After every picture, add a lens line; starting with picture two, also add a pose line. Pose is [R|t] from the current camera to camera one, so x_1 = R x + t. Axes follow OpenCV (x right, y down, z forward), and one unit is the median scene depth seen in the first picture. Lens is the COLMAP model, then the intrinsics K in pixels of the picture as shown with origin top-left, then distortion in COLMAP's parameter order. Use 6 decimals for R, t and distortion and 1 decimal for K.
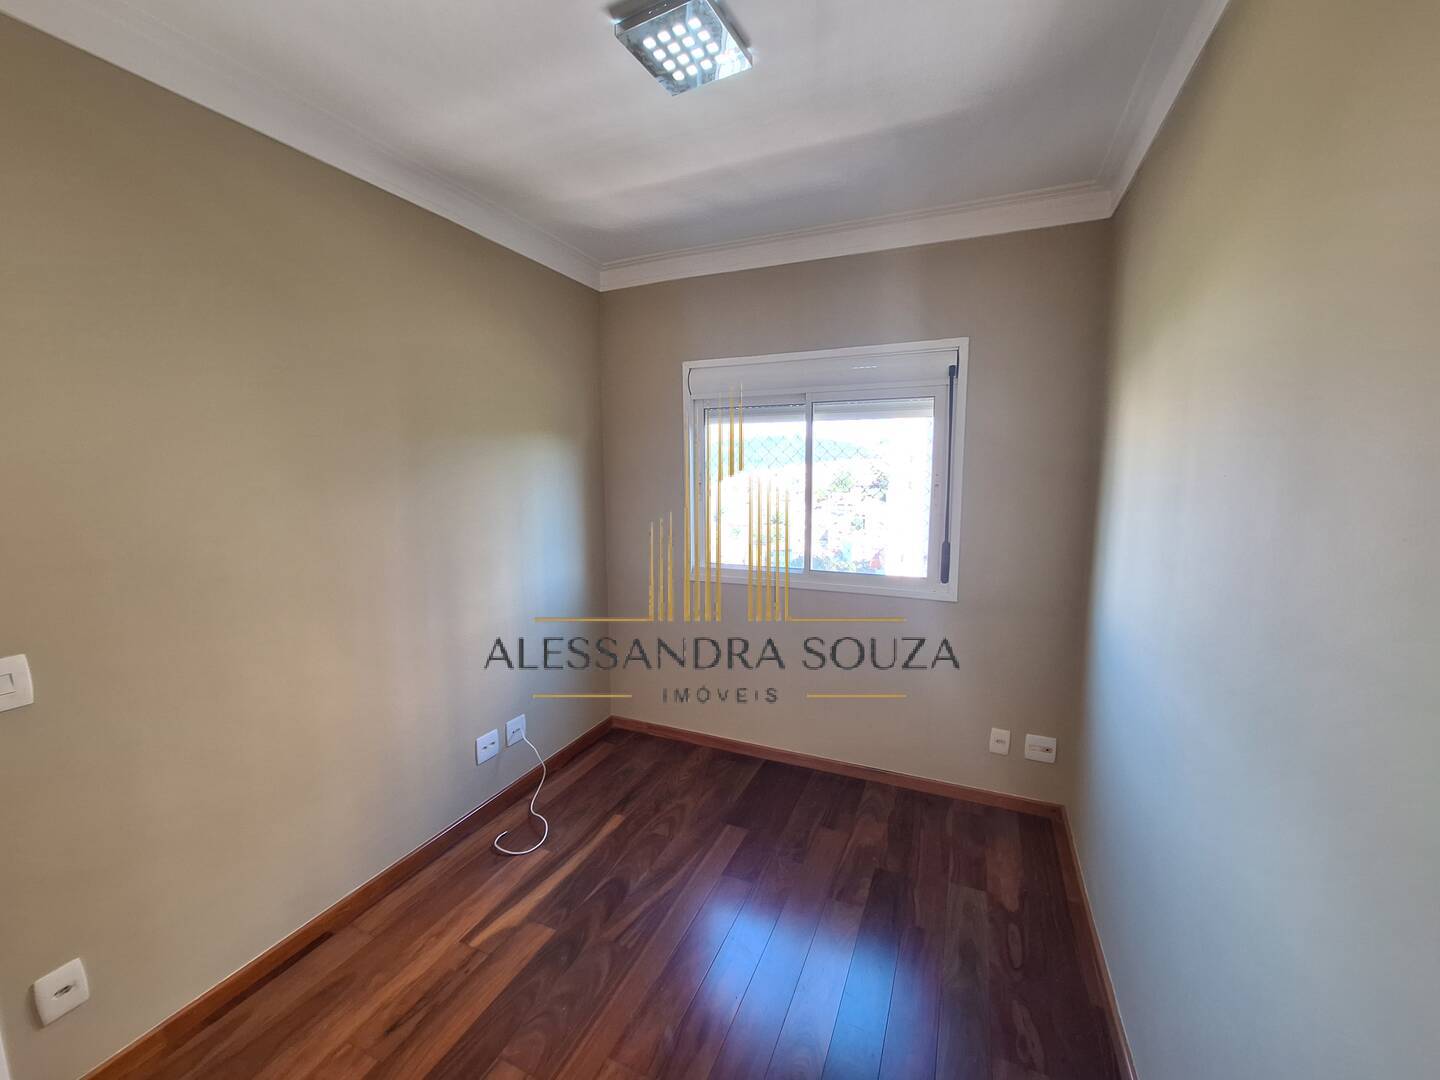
lens RADIAL K [[565.7, 0, 726.2], [0, 565.7, 548.3], [0, 0, 1]] dist [-0.010968, 0.002408]
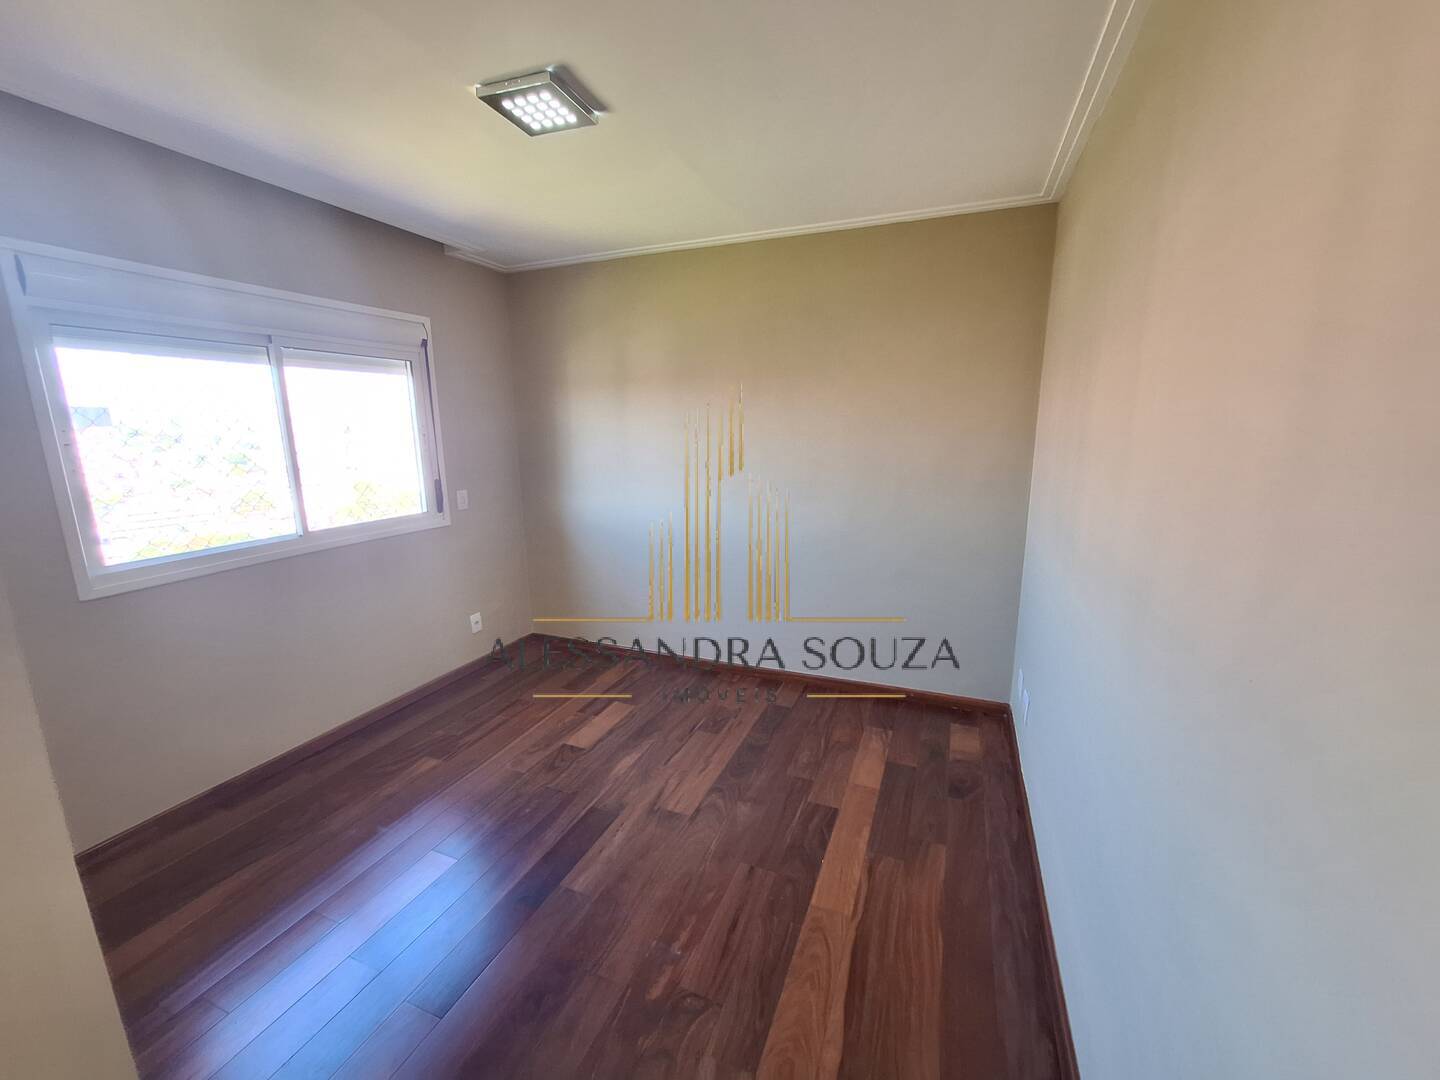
lens RADIAL K [[565.7, 0, 725.4], [0, 565.7, 537.9], [0, 0, 1]] dist [-0.010968, 0.002408]
pose [[-0.016503, -0.191090, 0.981434, -0.978565], [0.145605, 0.970645, 0.191438, -0.036783], [-0.989205, 0.146061, 0.011805, 0.407811]]
